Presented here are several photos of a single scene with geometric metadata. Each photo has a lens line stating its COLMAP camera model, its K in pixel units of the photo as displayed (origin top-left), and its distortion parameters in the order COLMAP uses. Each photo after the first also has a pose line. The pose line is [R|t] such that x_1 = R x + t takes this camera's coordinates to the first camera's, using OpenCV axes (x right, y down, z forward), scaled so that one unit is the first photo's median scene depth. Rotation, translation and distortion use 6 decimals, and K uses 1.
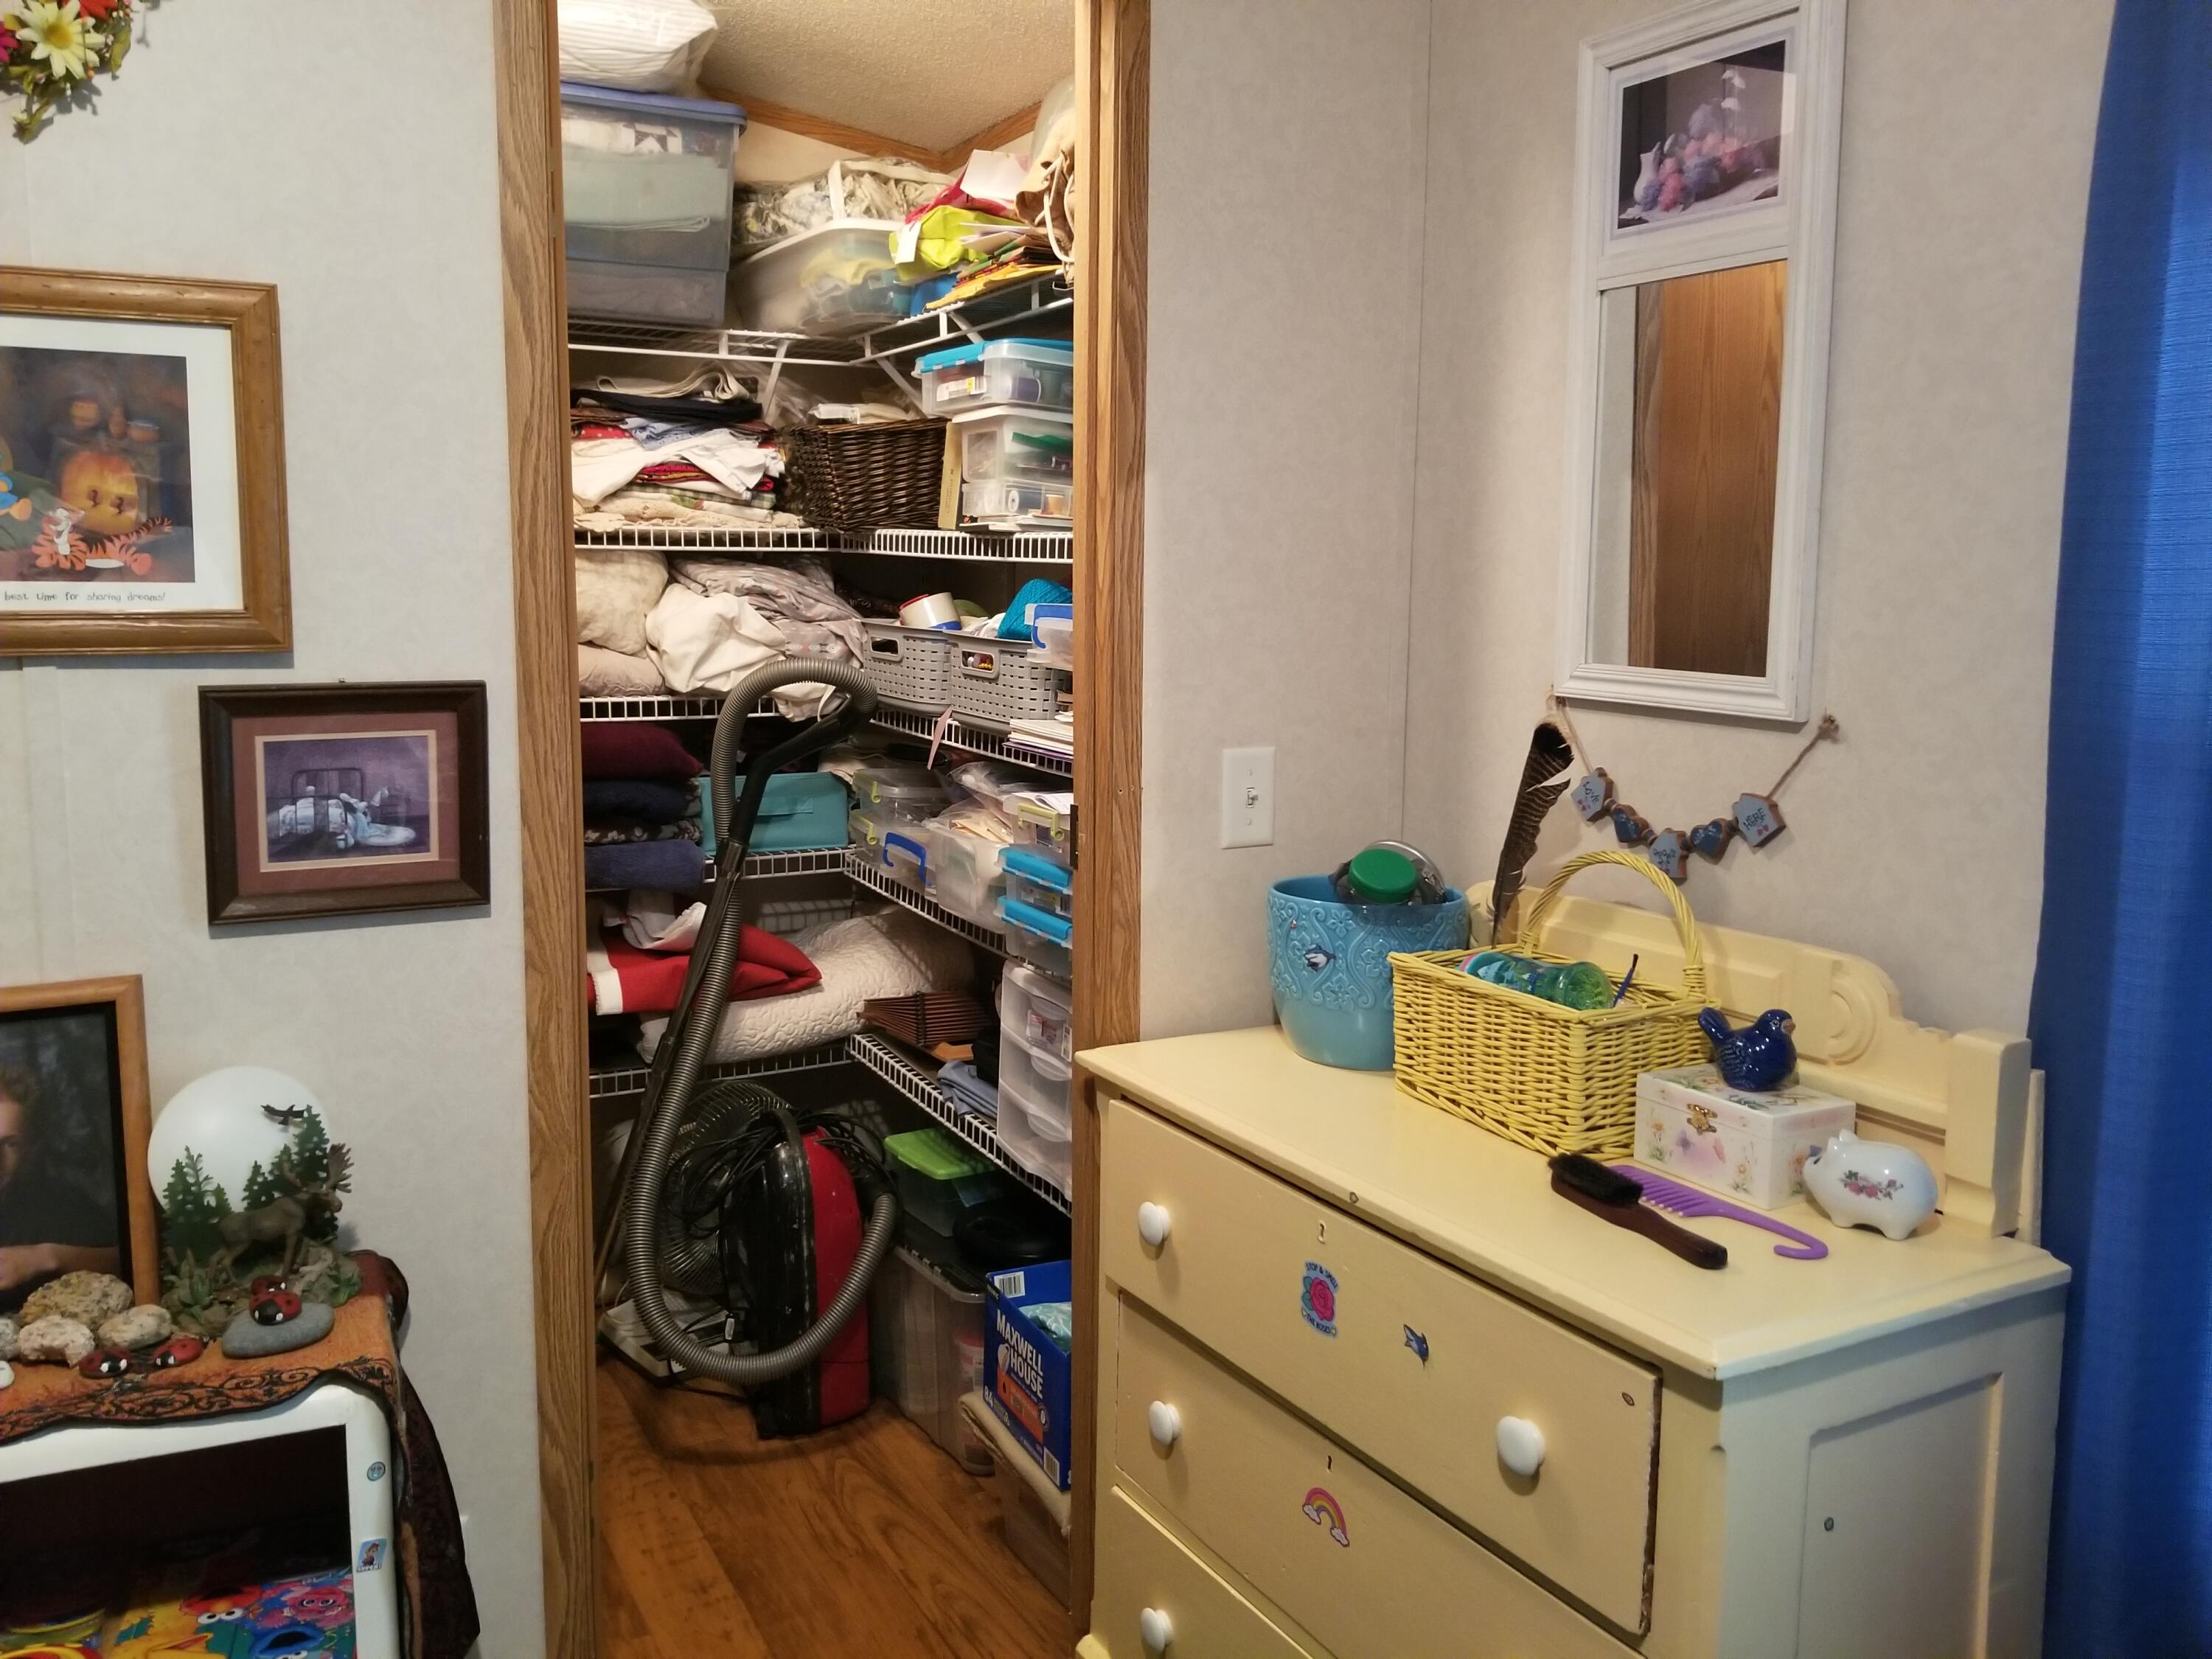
lens RADIAL K [[1694.9, 0, 1098.3], [0, 1694.9, 789.2], [0, 0, 1]] dist [-0.011672, 0.002486]
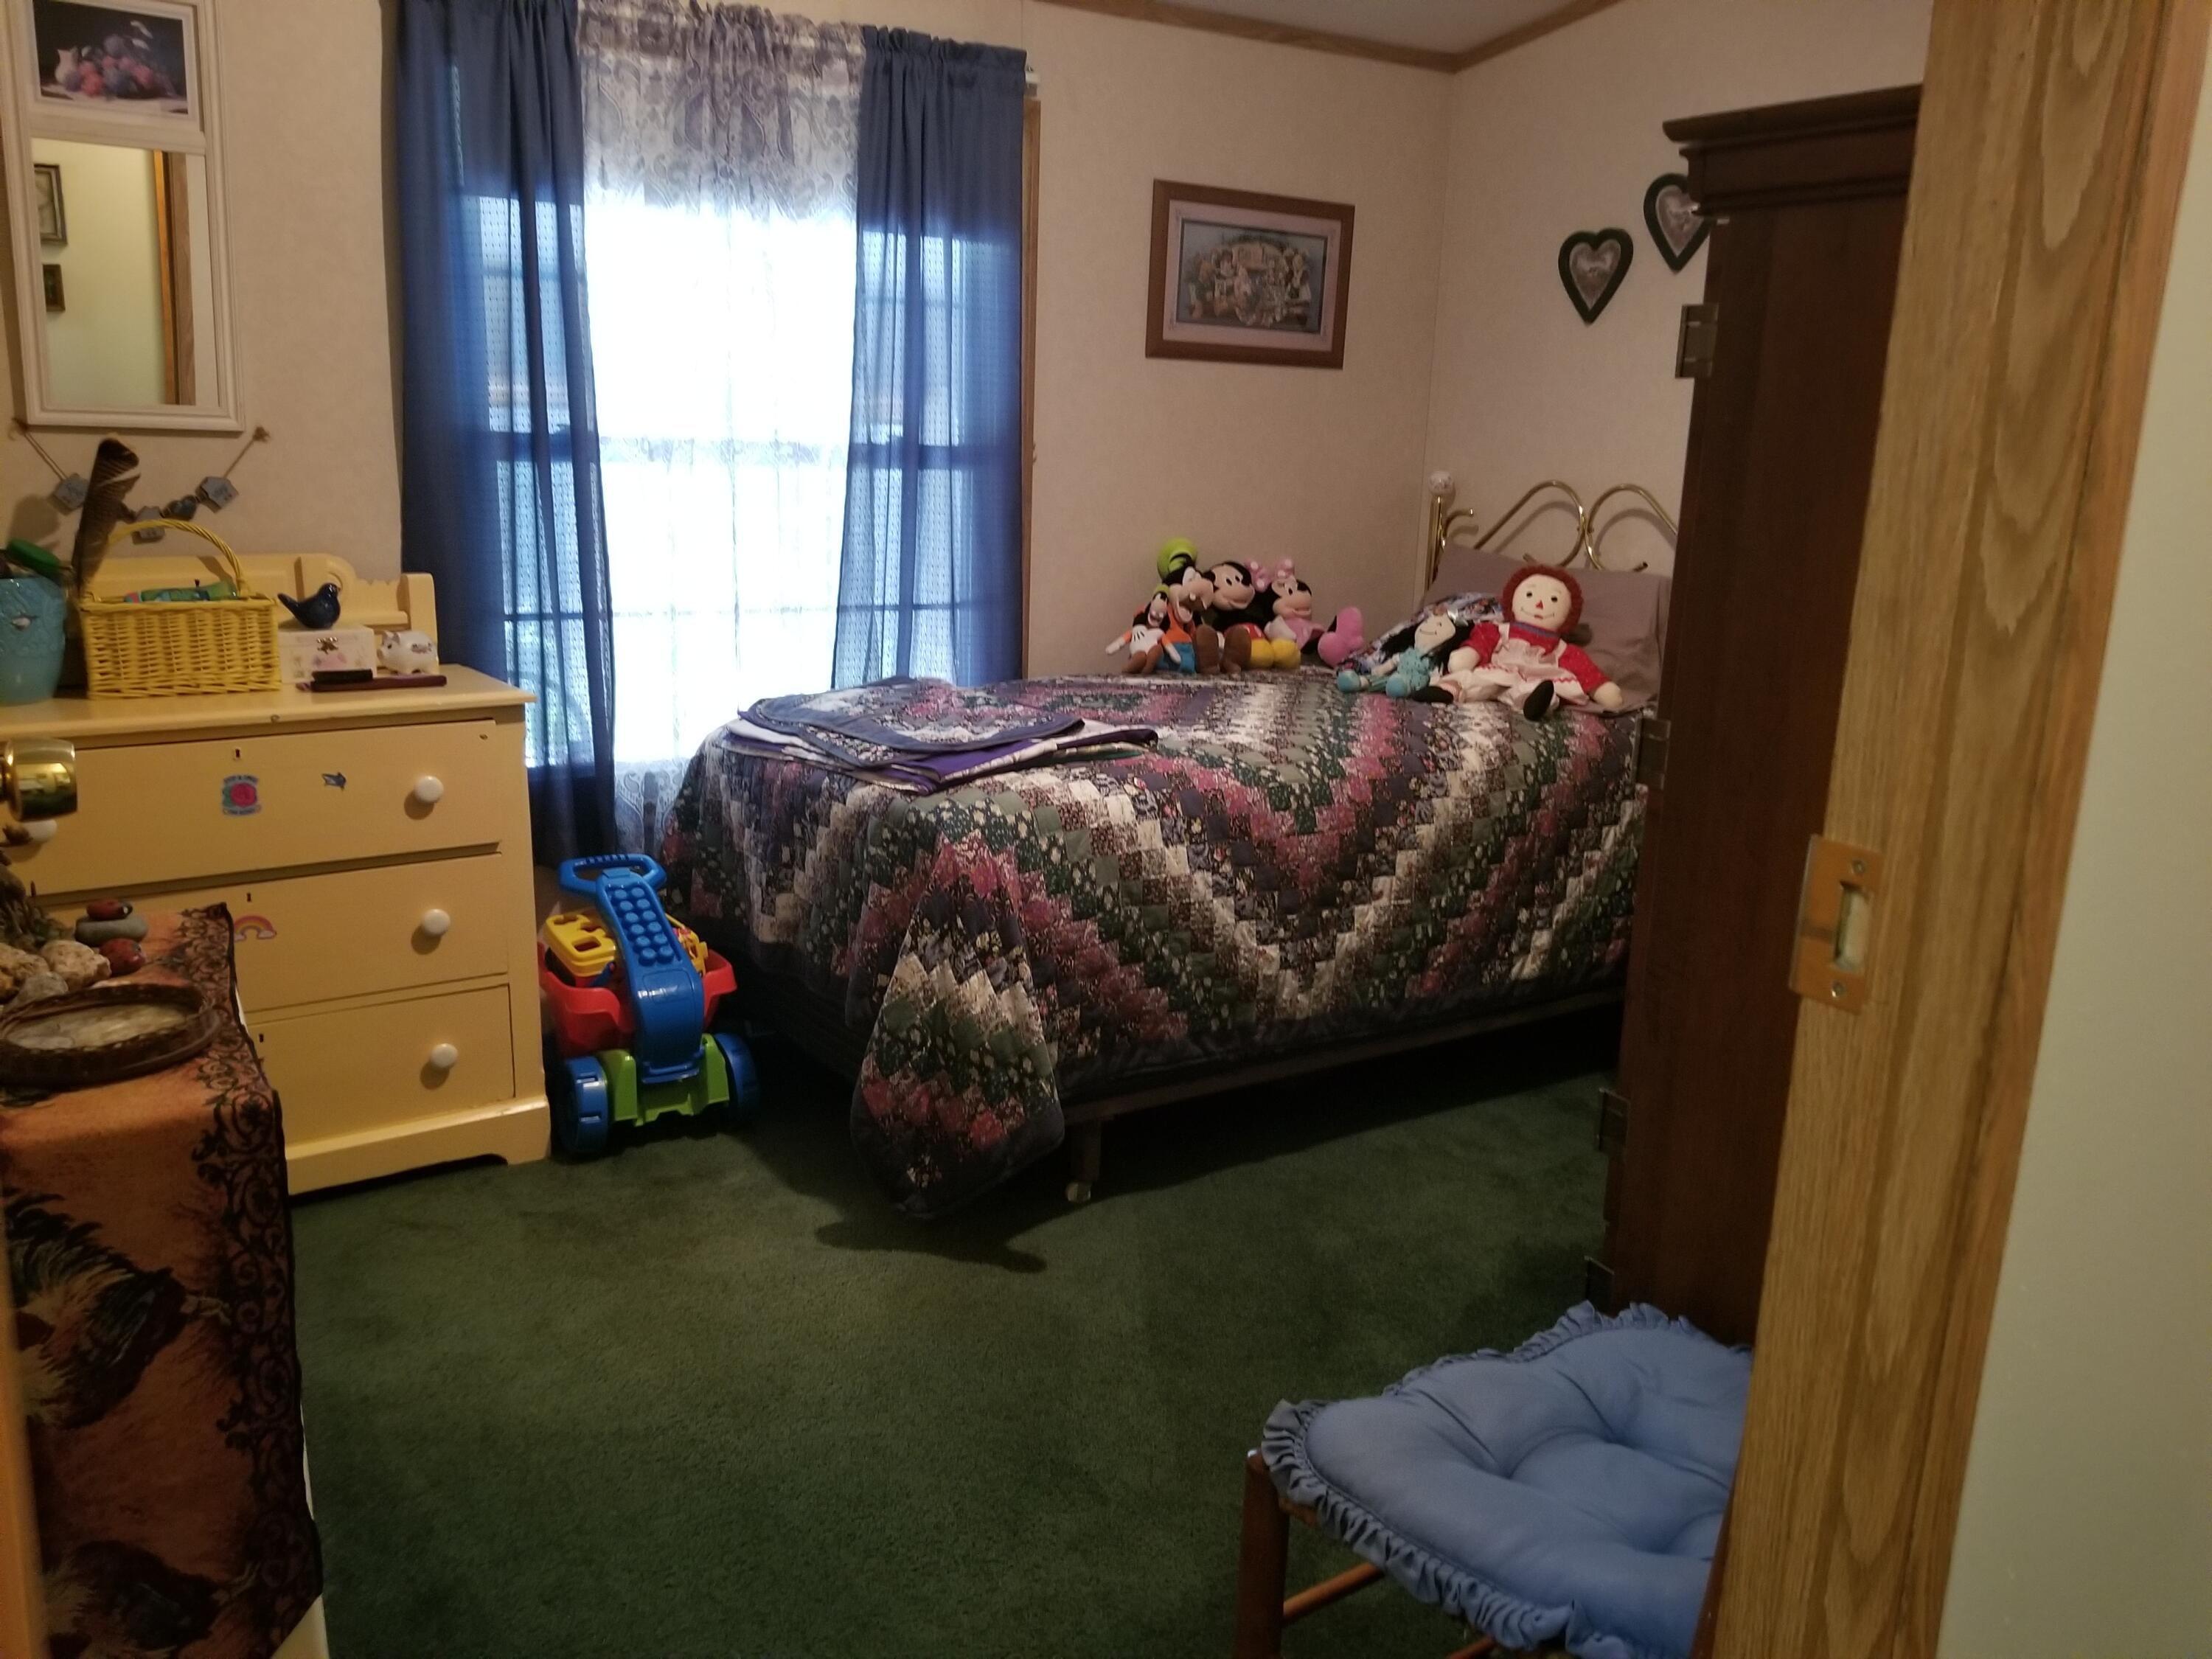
lens RADIAL K [[1694.9, 0, 1098.3], [0, 1694.9, 789.2], [0, 0, 1]] dist [-0.011672, 0.002486]
pose [[-0.073493, -0.233351, 0.969611, -1.418778], [0.084149, 0.967322, 0.239179, -0.024519], [-0.993739, 0.099169, -0.051455, 0.243165]]
